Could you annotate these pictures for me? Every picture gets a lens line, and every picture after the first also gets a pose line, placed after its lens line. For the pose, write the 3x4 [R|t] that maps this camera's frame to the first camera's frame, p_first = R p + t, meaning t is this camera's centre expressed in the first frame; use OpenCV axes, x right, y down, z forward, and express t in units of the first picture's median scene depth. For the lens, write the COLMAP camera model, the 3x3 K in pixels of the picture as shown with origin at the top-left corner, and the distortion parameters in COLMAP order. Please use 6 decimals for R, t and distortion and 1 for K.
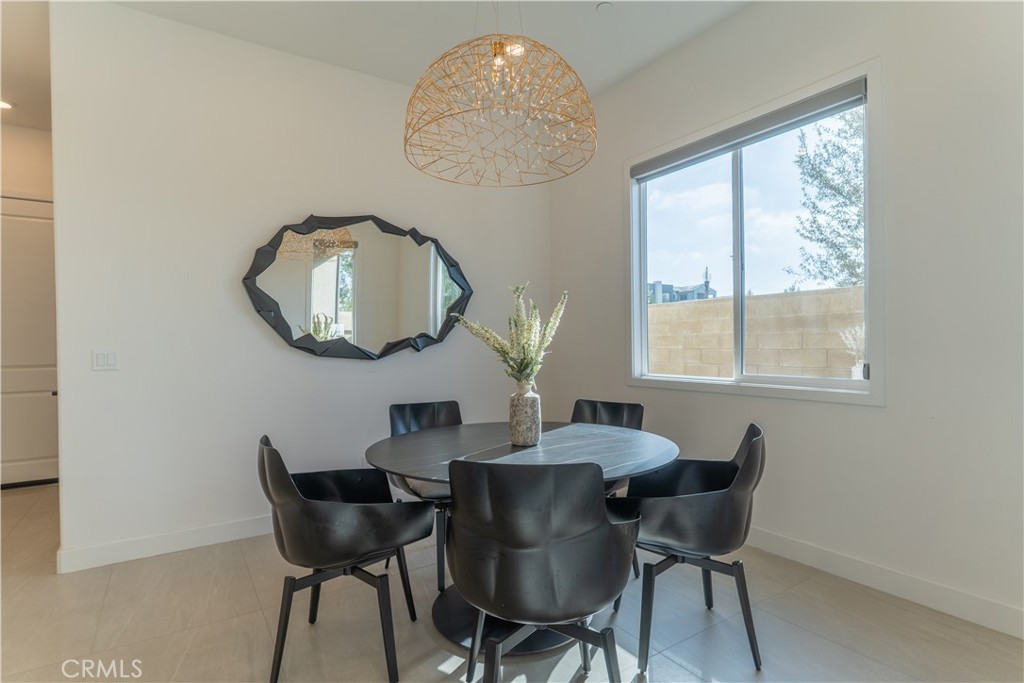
lens RADIAL K [[525.2, 0, 510.2], [0, 525.2, 346.1], [0, 0, 1]] dist [-0.000220, 0.000009]
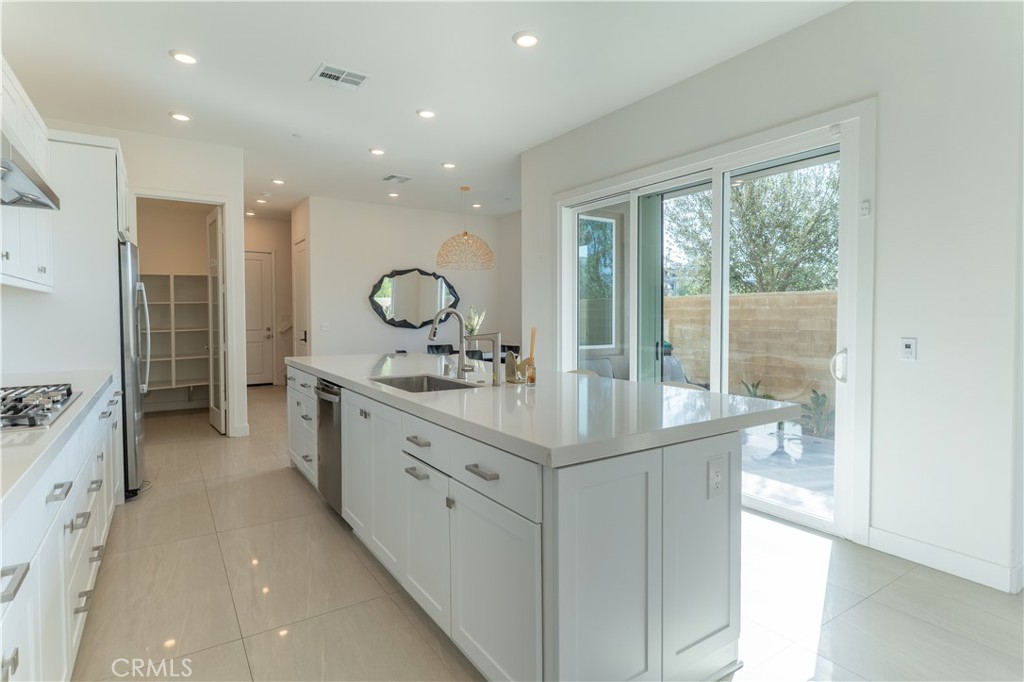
lens RADIAL K [[525.2, 0, 512.6], [0, 525.2, 333.6], [0, 0, 1]] dist [-0.000220, 0.000009]
pose [[0.999960, 0.007817, 0.004388, 0.174921], [-0.007955, 0.999440, 0.032487, -0.035830], [-0.004131, -0.032521, 0.999463, -1.499821]]
